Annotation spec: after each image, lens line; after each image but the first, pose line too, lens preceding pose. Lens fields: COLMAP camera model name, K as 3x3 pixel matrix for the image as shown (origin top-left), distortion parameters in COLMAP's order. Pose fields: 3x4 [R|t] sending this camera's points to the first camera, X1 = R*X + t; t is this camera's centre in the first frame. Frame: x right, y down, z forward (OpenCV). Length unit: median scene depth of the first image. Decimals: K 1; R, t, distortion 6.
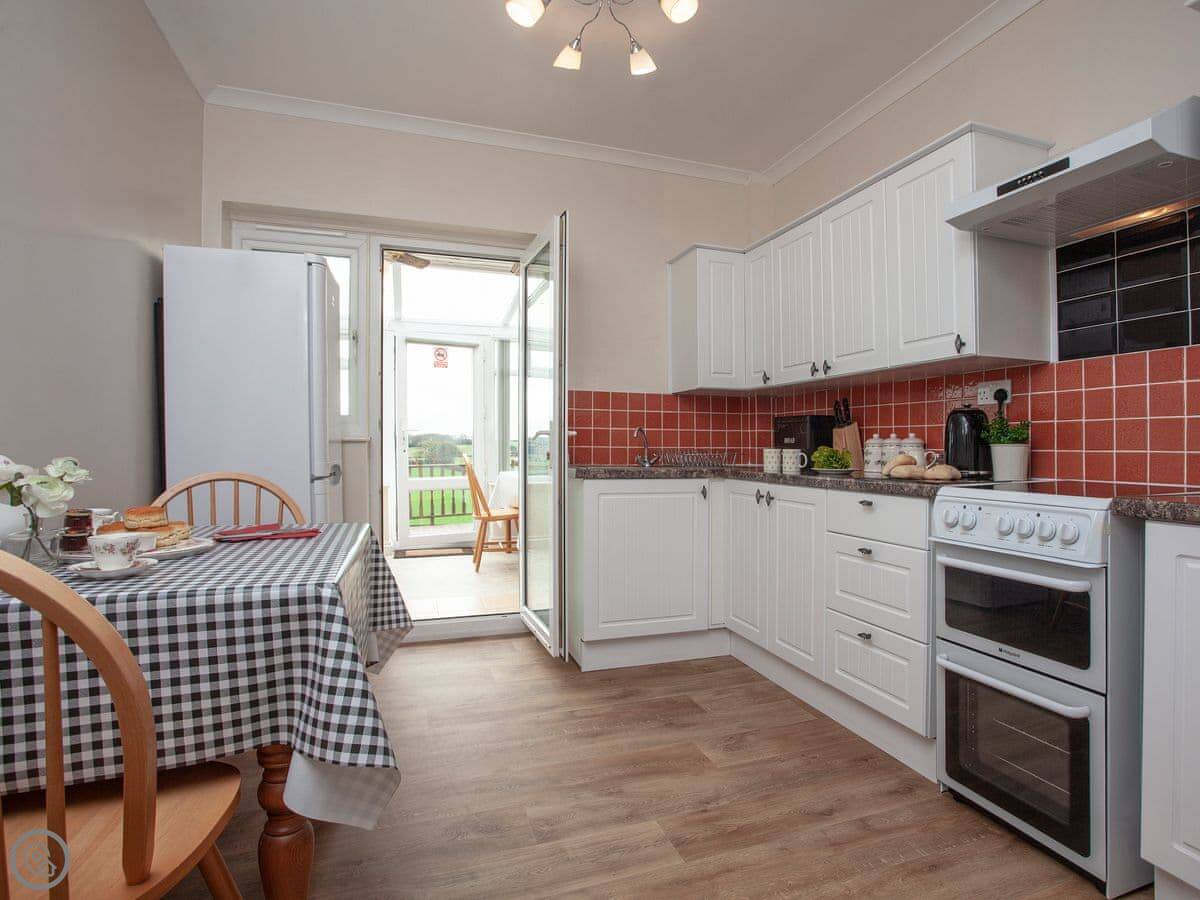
lens RADIAL K [[651.1, 0, 605.0], [0, 651.1, 474.2], [0, 0, 1]] dist [-0.022042, 0.001405]
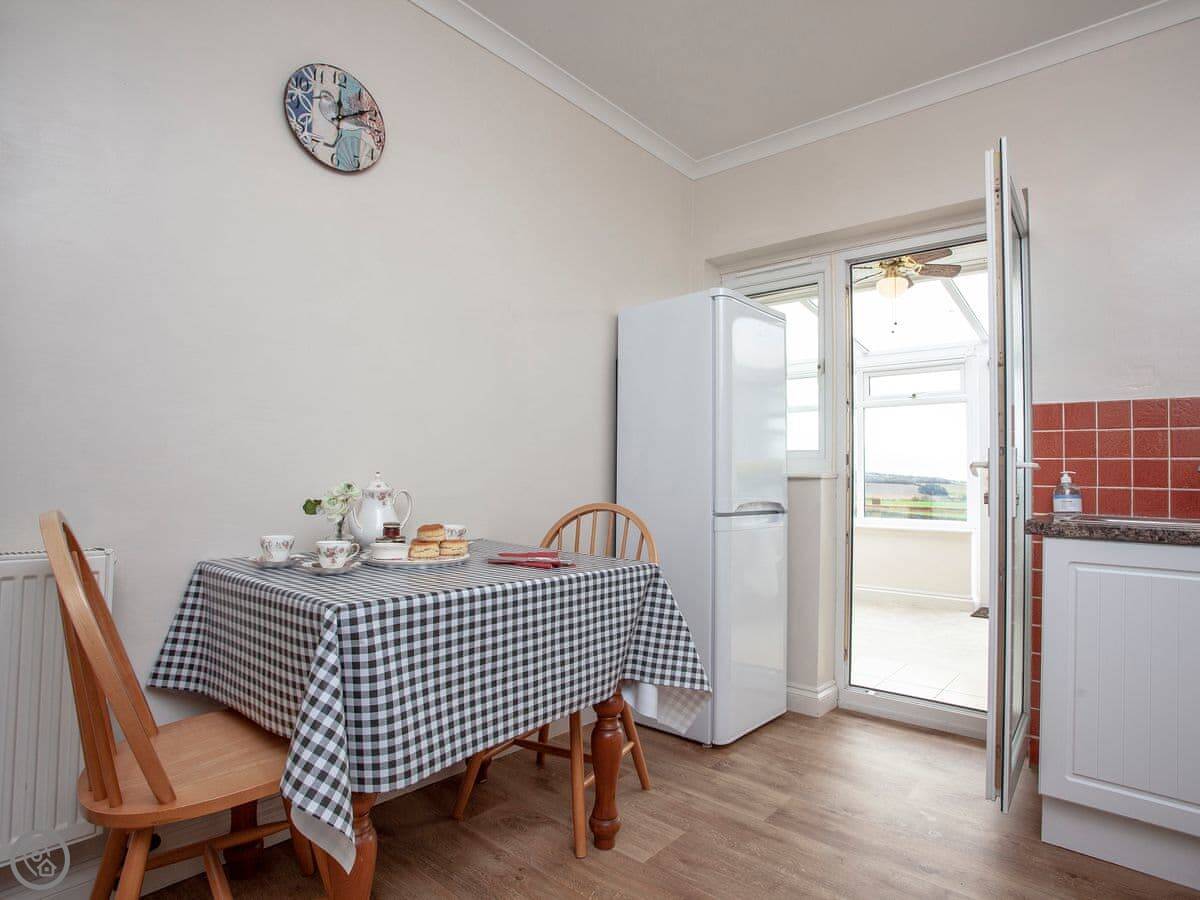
lens RADIAL K [[651.1, 0, 605.0], [0, 651.1, 474.2], [0, 0, 1]] dist [-0.022042, 0.001405]
pose [[0.598269, -0.001693, -0.801293, 0.190308], [-0.049032, 0.998047, -0.038718, -0.007404], [0.799794, 0.062452, 0.597017, 0.230094]]
